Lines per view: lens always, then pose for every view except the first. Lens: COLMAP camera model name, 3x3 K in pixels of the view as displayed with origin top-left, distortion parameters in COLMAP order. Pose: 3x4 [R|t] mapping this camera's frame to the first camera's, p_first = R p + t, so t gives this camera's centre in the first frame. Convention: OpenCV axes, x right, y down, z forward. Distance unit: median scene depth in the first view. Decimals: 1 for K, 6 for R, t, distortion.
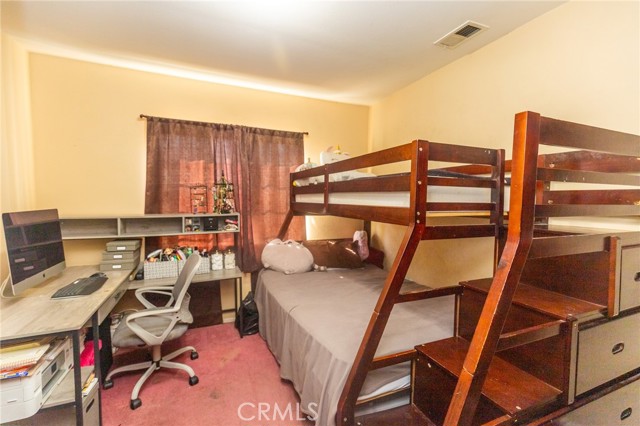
lens RADIAL K [[286.9, 0, 319.6], [0, 286.9, 214.4], [0, 0, 1]] dist [0.010954, -0.001066]
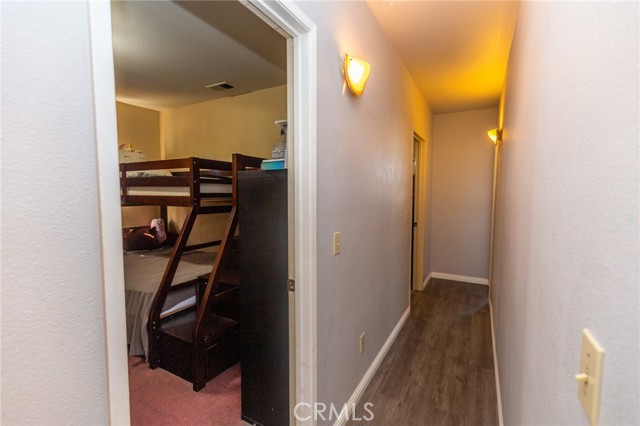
lens RADIAL K [[286.9, 0, 318.7], [0, 286.9, 214.4], [0, 0, 1]] dist [0.010954, -0.001066]
pose [[0.791219, -0.048683, 0.609592, -0.105589], [0.035868, 0.998805, 0.033211, 0.045329], [-0.610481, -0.004412, 0.792019, -0.670459]]
